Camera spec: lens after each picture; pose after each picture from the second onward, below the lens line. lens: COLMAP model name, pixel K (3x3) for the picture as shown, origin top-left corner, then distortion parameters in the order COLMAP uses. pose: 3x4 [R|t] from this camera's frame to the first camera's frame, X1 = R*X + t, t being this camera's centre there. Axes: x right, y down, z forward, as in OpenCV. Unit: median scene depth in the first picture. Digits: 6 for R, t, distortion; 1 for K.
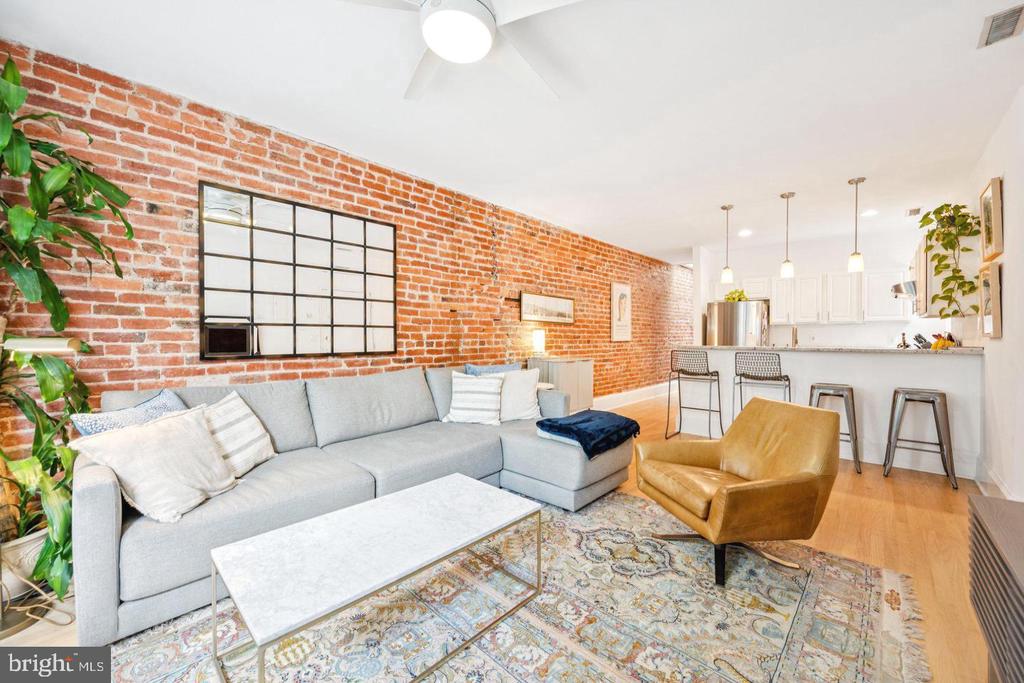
lens RADIAL K [[401.1, 0, 511.2], [0, 401.1, 342.5], [0, 0, 1]] dist [-0.000795, 0.000017]
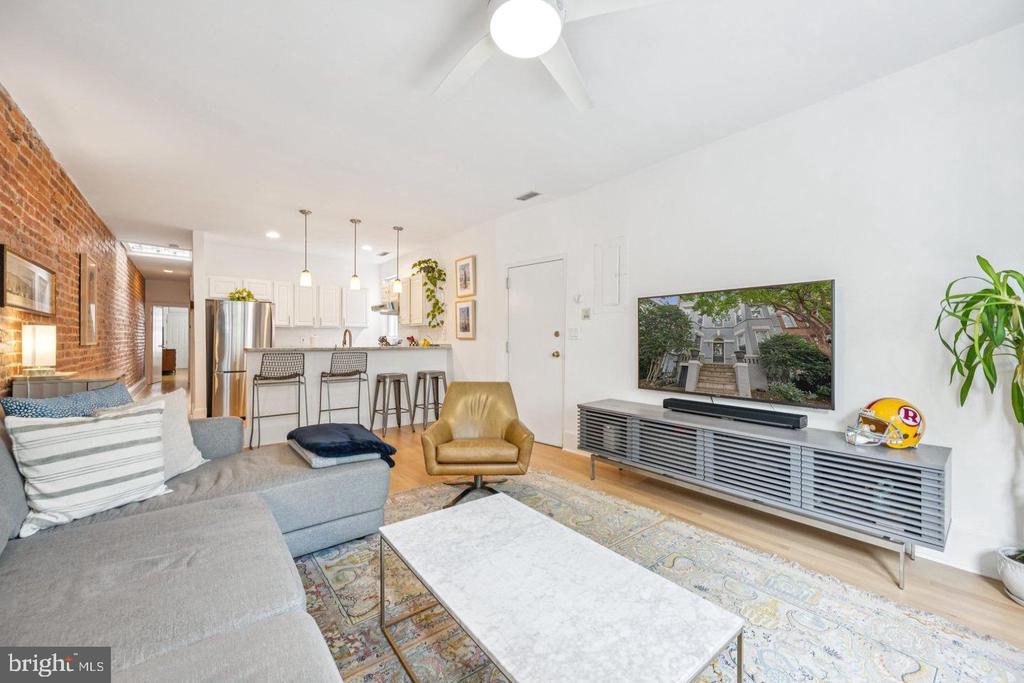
lens RADIAL K [[404.2, 0, 512.3], [0, 404.2, 336.7], [0, 0, 1]] dist [0.000104, 0.000014]
pose [[0.139776, 0.007530, 0.990154, -0.302309], [0.014343, 0.999851, -0.009628, -0.000392], [-0.990079, 0.015547, 0.139647, 0.246699]]
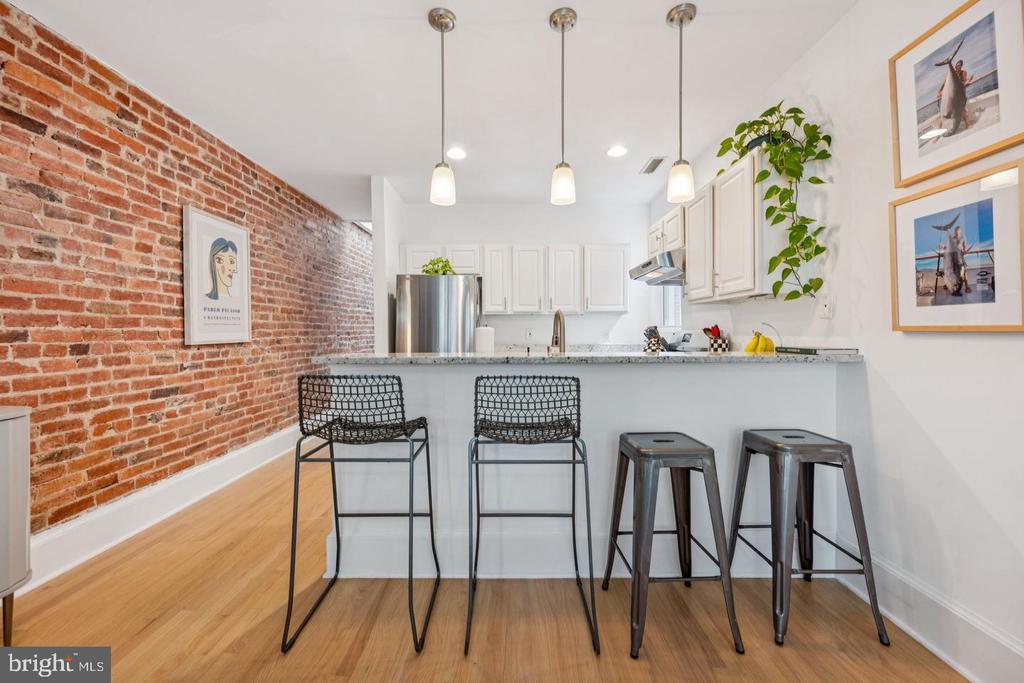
lens RADIAL K [[397.8, 0, 511.9], [0, 397.8, 333.5], [0, 0, 1]] dist [0.000080, 0.000018]
pose [[0.736485, -0.005995, 0.676427, 0.228706], [0.014664, 0.999867, -0.007105, -0.007005], [-0.676295, 0.015152, 0.736475, 0.477501]]
